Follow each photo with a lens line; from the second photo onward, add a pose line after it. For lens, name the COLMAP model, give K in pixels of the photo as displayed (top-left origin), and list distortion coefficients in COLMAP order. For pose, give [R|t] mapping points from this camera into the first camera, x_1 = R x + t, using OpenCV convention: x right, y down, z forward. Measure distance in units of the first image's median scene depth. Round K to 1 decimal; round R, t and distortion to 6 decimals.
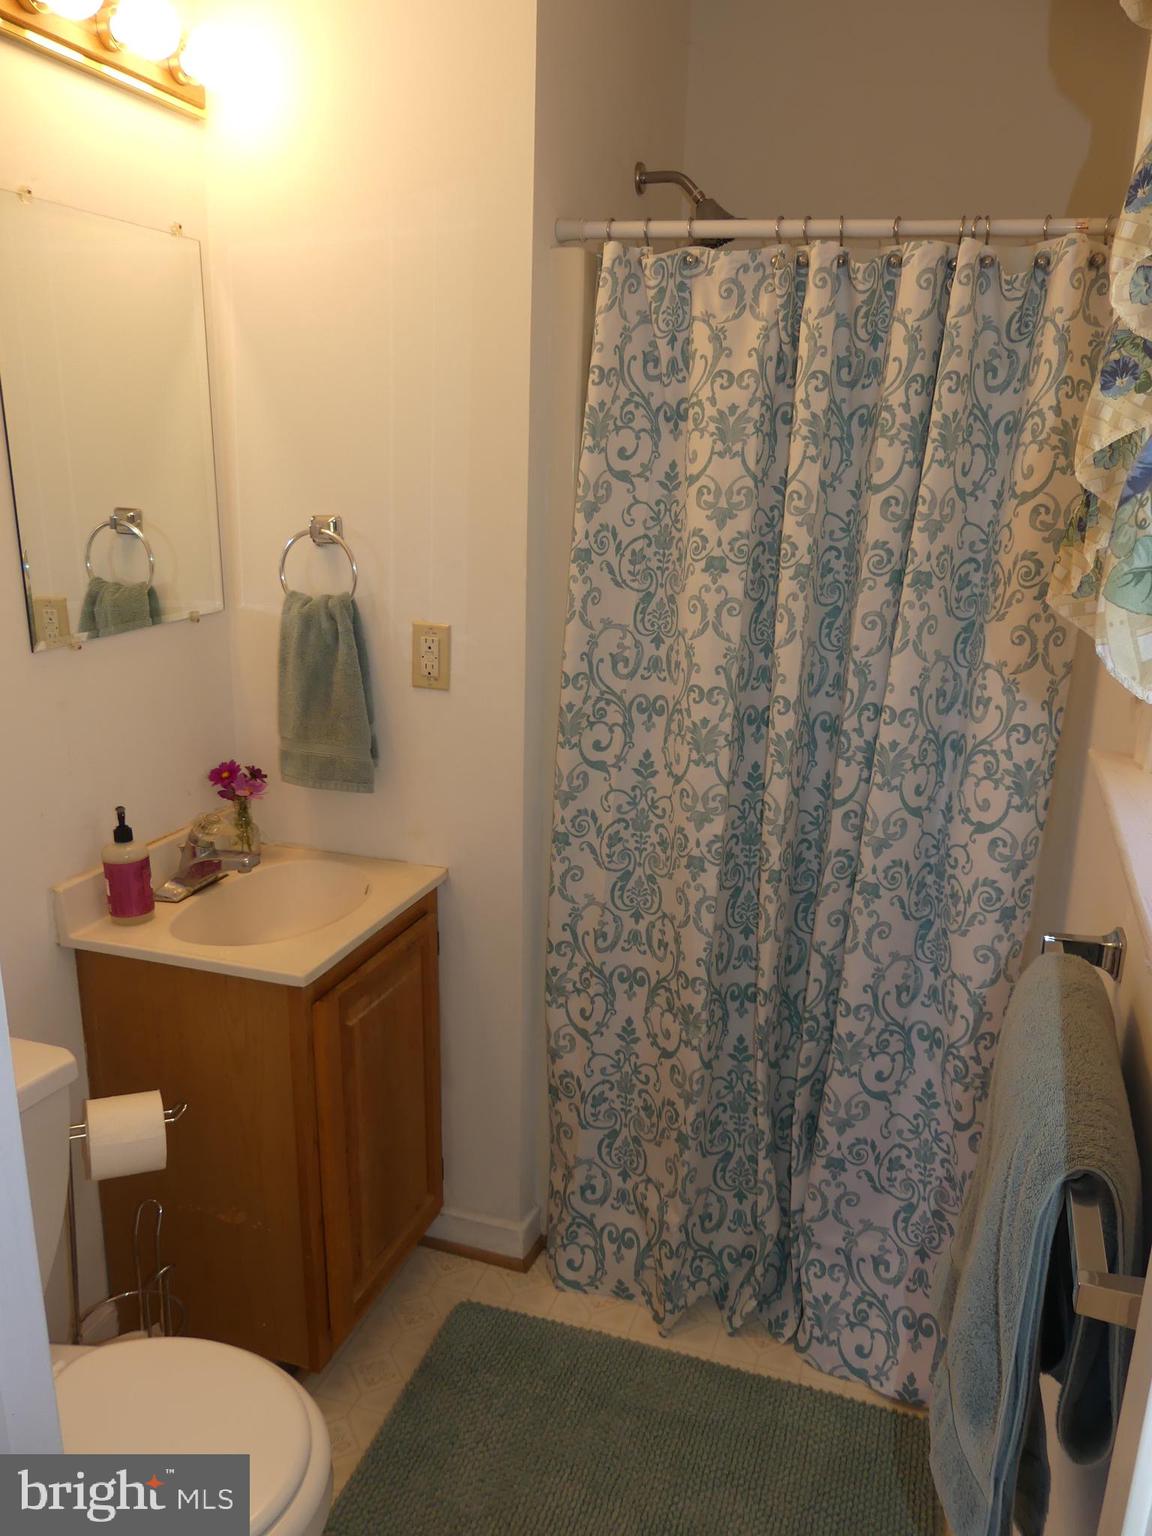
lens RADIAL K [[1165.2, 0, 576.0], [0, 1165.2, 768.0], [0, 0, 1]] dist [0.008254, -0.027218]
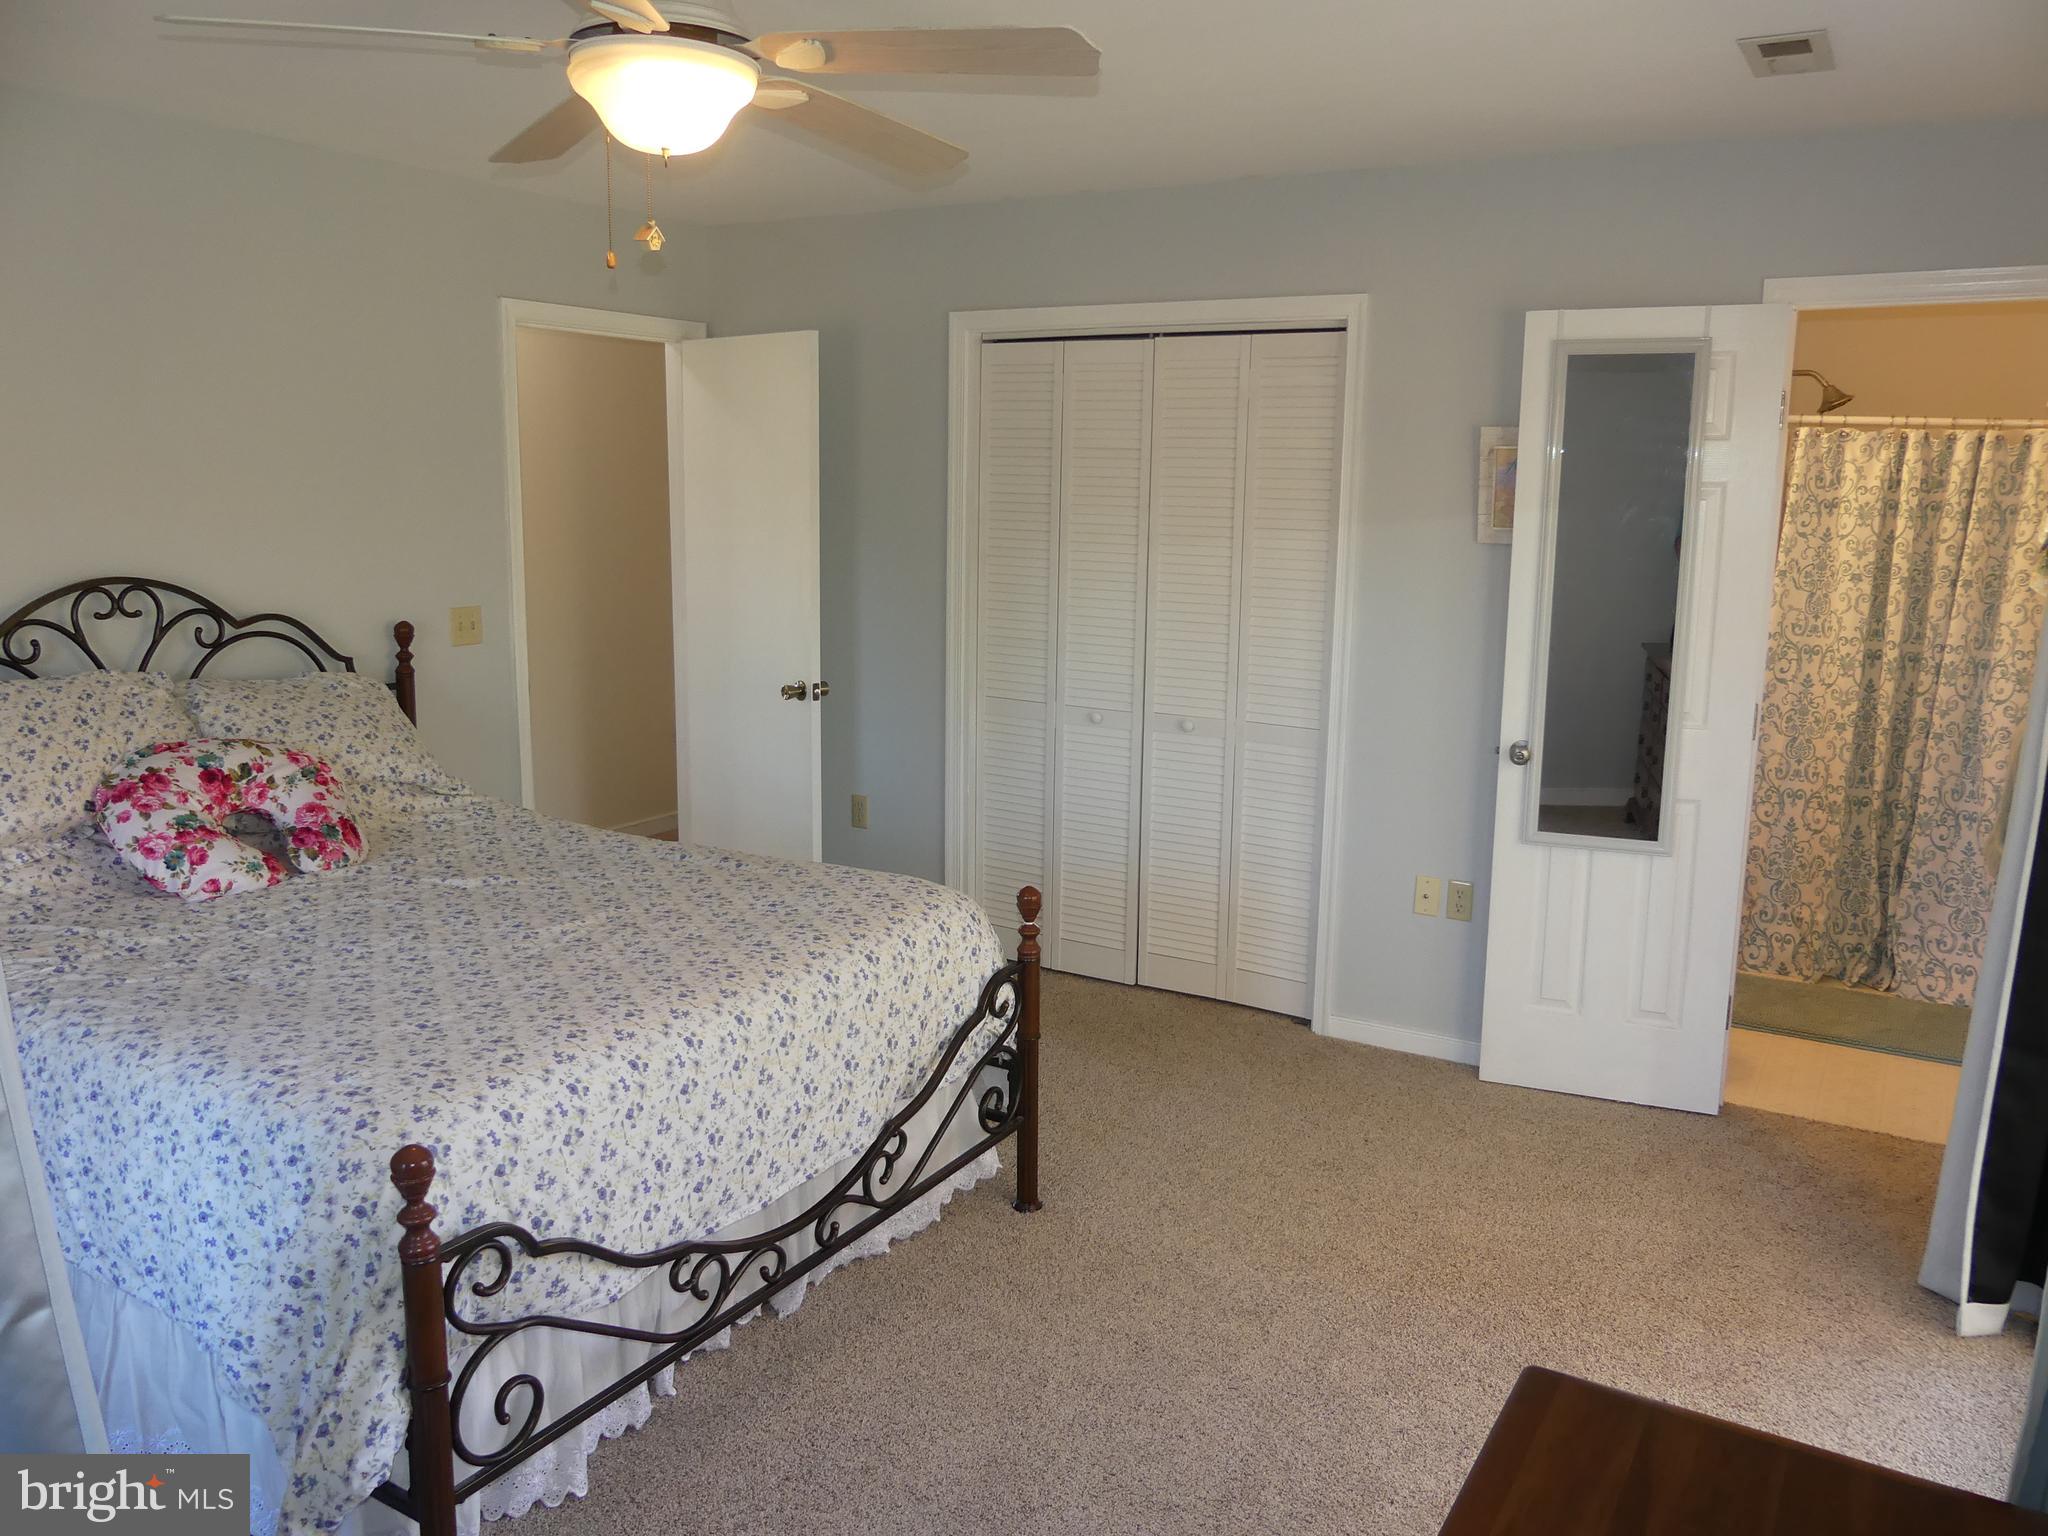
lens RADIAL K [[1553.6, 0, 1024.0], [0, 1553.6, 768.0], [0, 0, 1]] dist [0.008254, -0.027218]
pose [[0.976792, 0.024077, -0.212832, -0.710732], [-0.040977, 0.996314, -0.075356, 0.420504], [0.210233, 0.082328, 0.974179, -1.921711]]
